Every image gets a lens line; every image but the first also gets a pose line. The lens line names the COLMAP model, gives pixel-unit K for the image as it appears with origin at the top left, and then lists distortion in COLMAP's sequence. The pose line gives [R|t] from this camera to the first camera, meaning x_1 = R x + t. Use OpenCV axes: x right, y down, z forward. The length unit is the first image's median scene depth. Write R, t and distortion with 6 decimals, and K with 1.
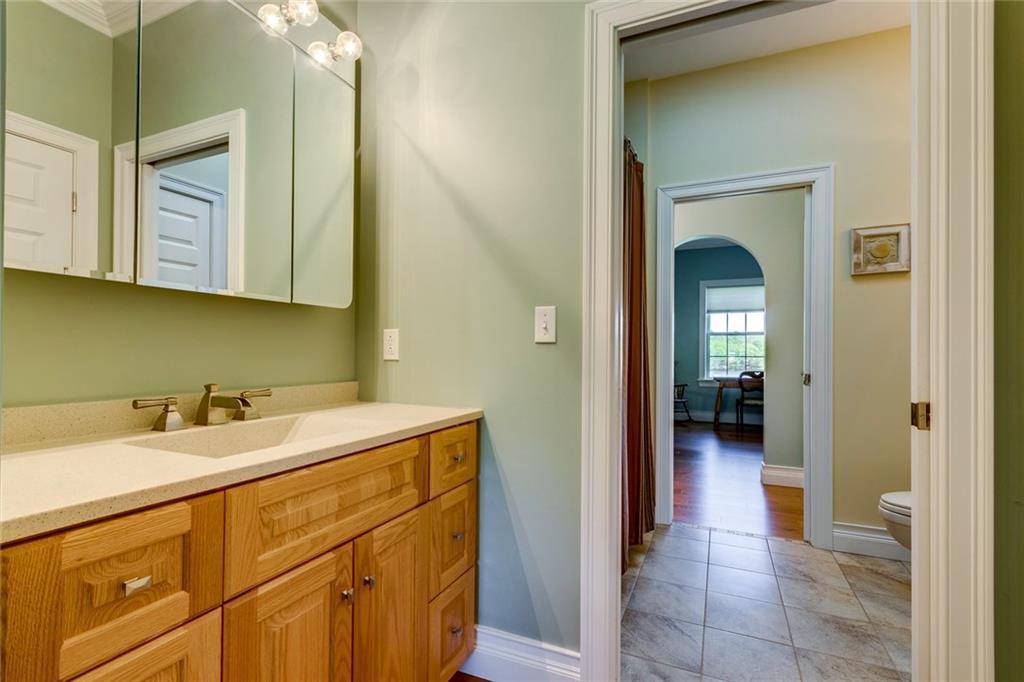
lens RADIAL K [[472.1, 0, 512.8], [0, 472.1, 347.7], [0, 0, 1]] dist [-0.003505, -0.000733]
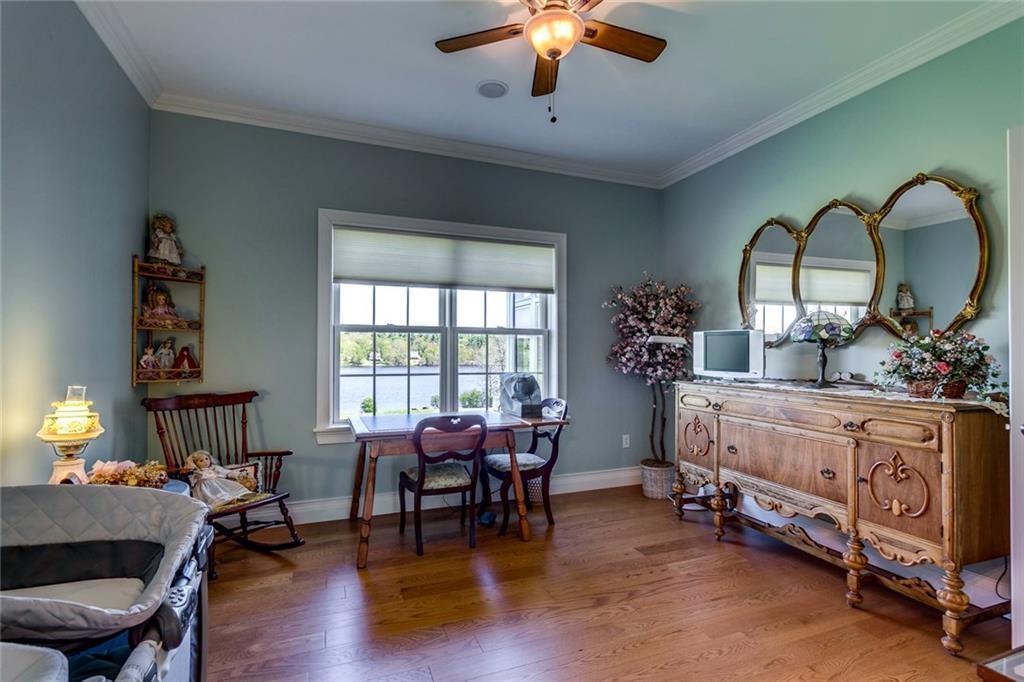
lens RADIAL K [[472.1, 0, 512.8], [0, 472.1, 347.7], [0, 0, 1]] dist [-0.003505, -0.000733]
pose [[0.703077, -0.002118, 0.711111, 0.209877], [-0.003383, 0.999974, 0.006324, -0.012605], [-0.711106, -0.006852, 0.703052, 0.558969]]
